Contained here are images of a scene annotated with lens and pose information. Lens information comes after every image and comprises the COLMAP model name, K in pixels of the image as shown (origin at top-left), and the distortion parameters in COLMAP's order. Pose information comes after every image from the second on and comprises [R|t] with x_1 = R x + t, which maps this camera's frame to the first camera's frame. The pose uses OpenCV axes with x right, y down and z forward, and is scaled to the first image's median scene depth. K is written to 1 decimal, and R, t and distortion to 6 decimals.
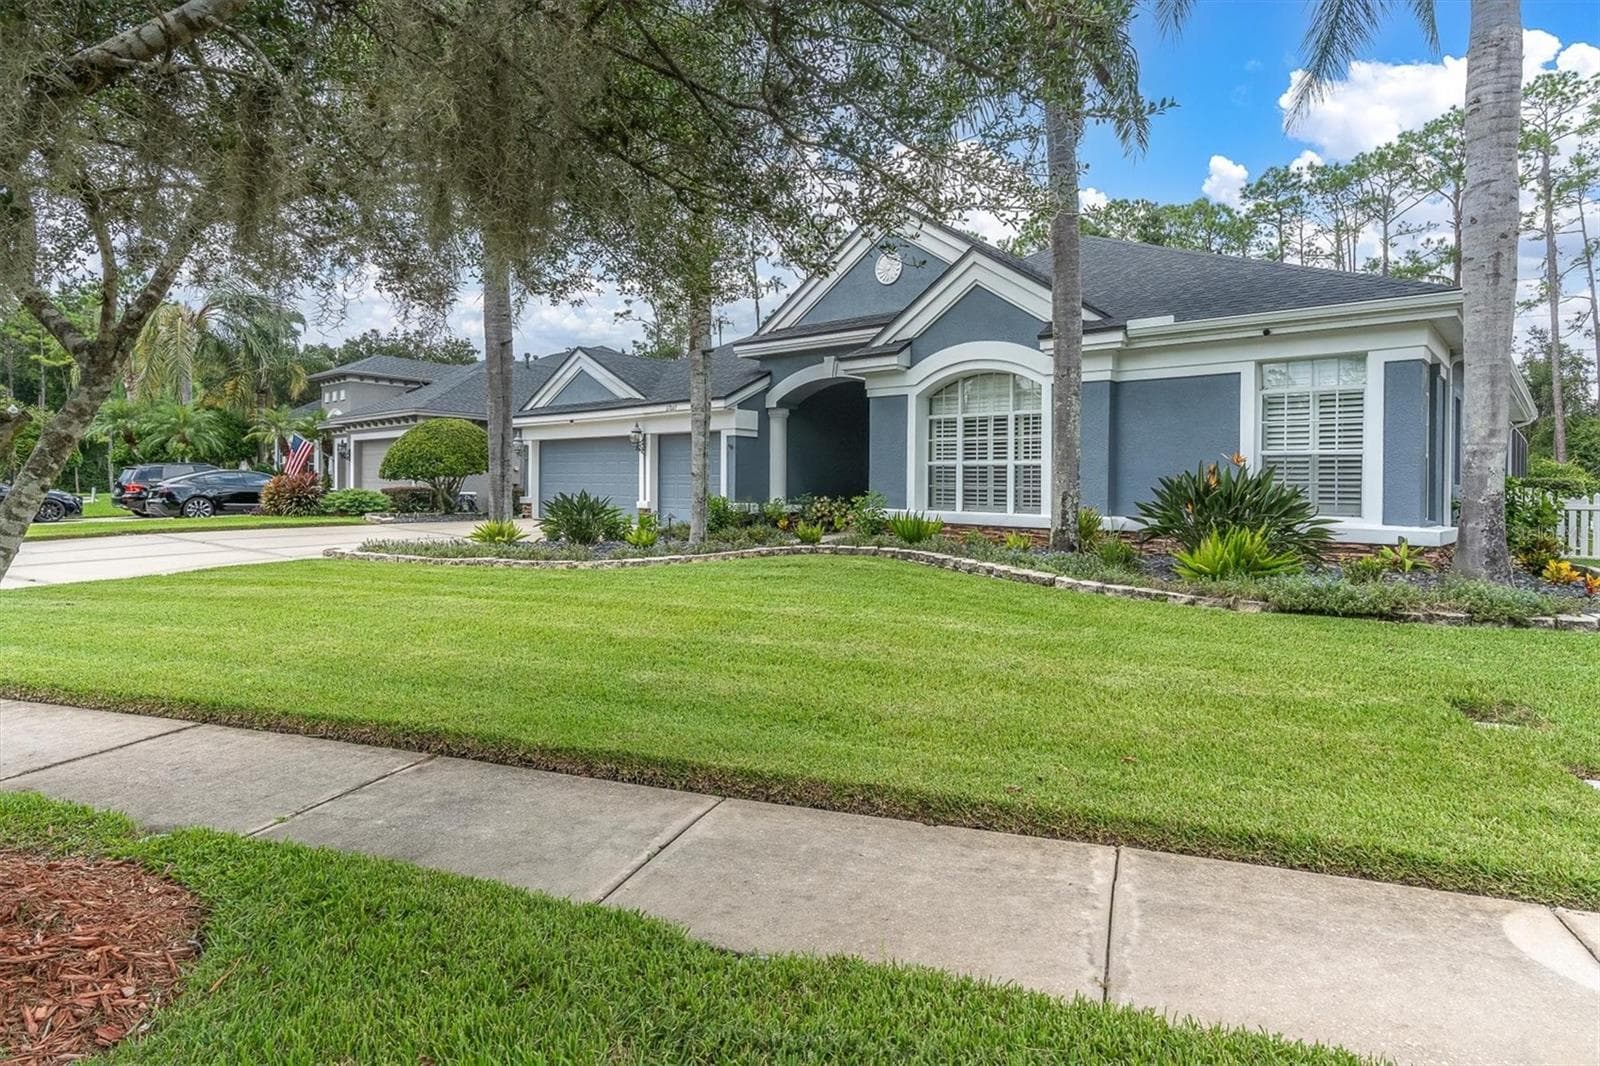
lens RADIAL K [[806.8, 0, 800.0], [0, 806.8, 533.0], [0, 0, 1]] dist [0.002768, 0.001048]
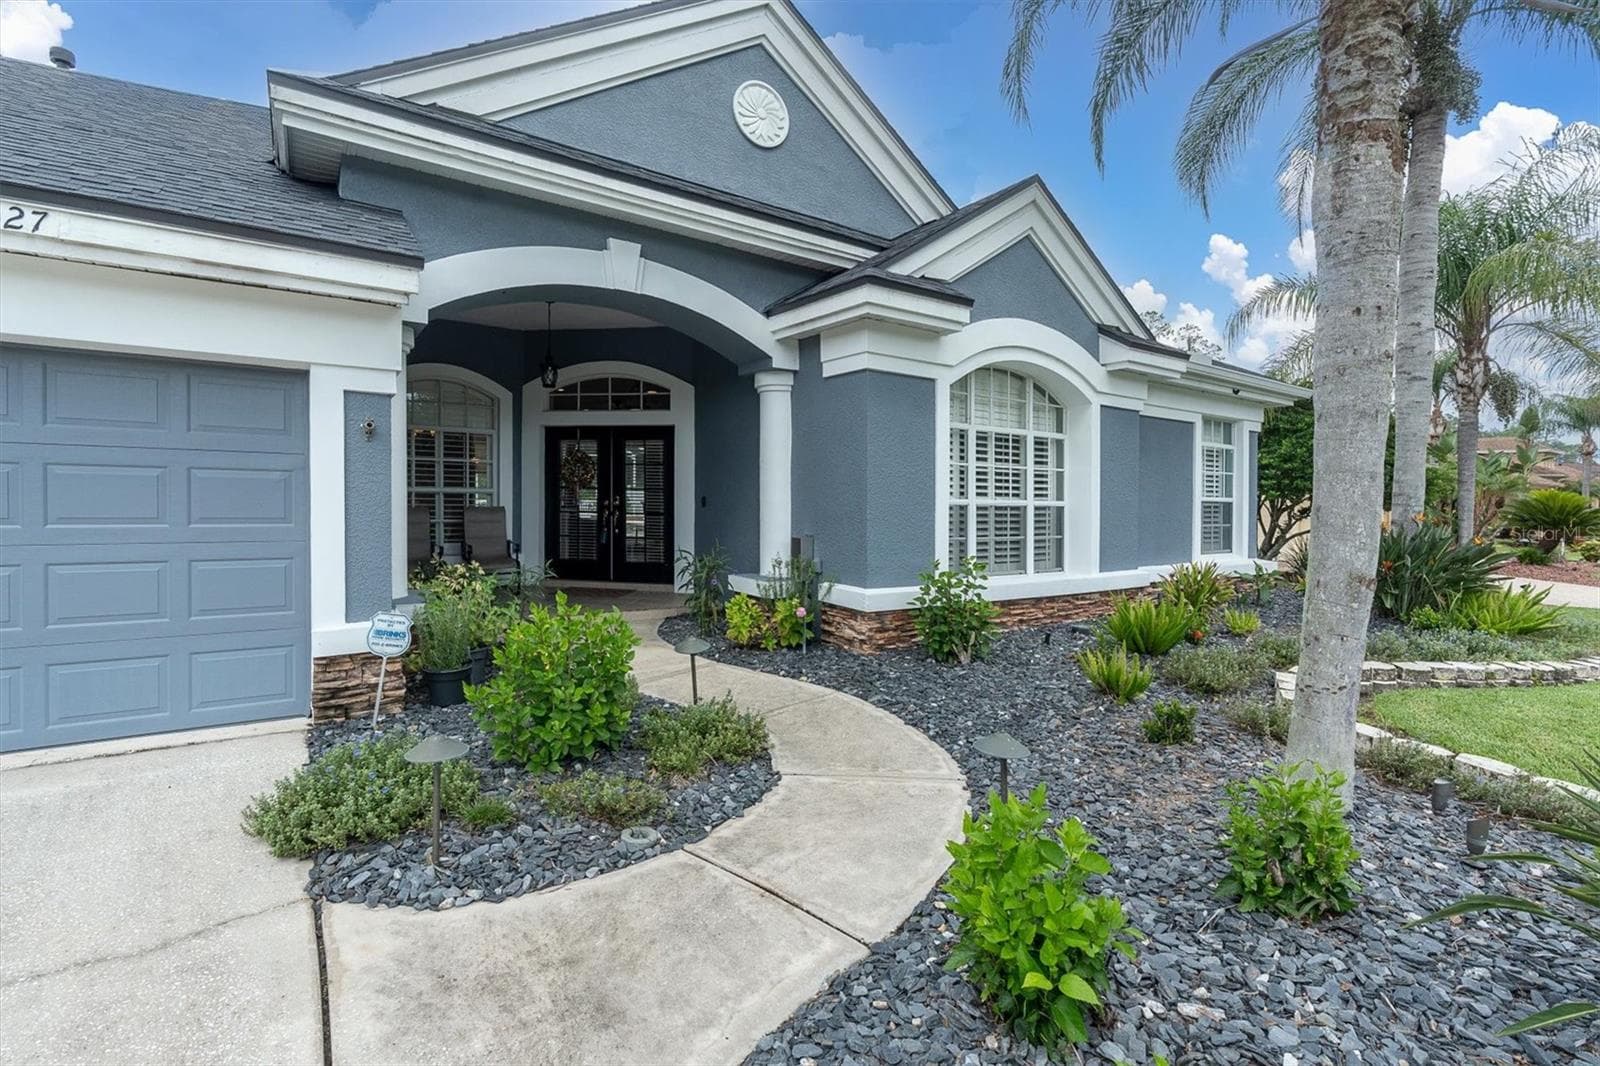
lens RADIAL K [[716.4, 0, 812.2], [0, 716.4, 550.9], [0, 0, 1]] dist [-0.000562, 0.000096]
pose [[0.240217, -0.085250, 0.966969, -0.381814], [0.039500, 0.996170, 0.078012, -0.096827], [-0.969915, 0.019455, 0.242664, 0.986268]]
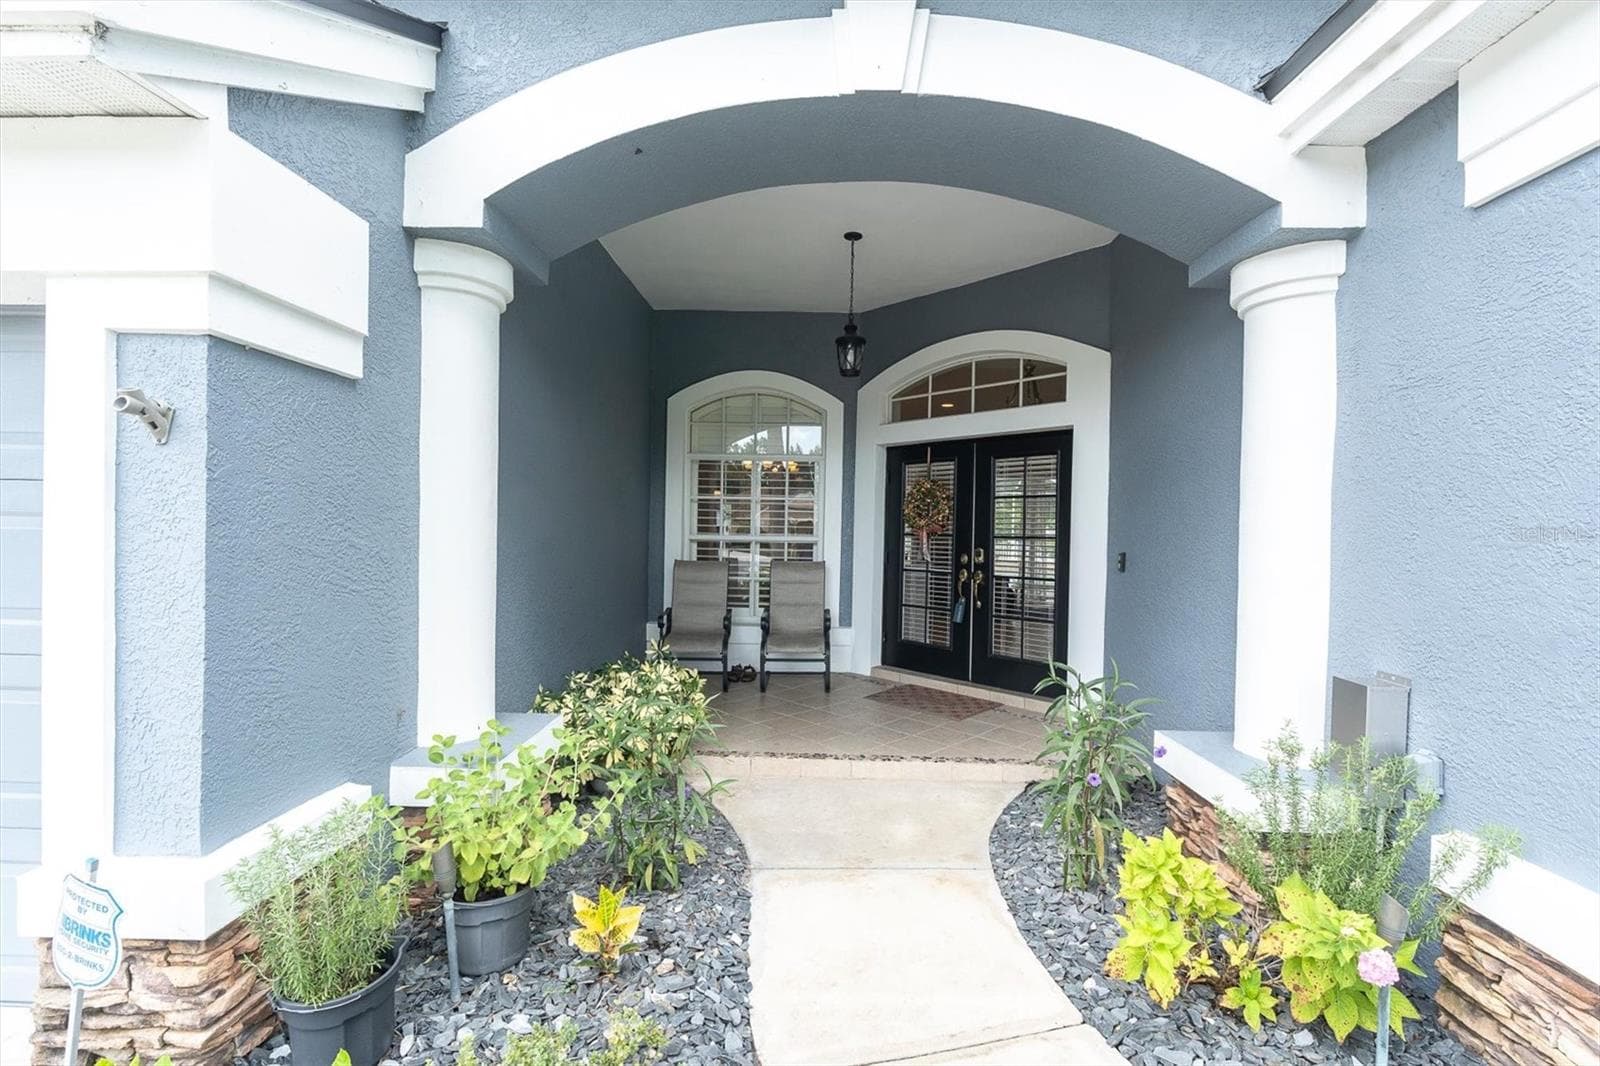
lens RADIAL K [[716.4, 0, 812.2], [0, 716.4, 550.9], [0, 0, 1]] dist [-0.000562, 0.000096]
pose [[0.767689, -0.021209, 0.640471, -0.097683], [0.028984, 0.999579, -0.001640, -0.104118], [-0.640167, 0.019822, 0.767980, 1.071820]]
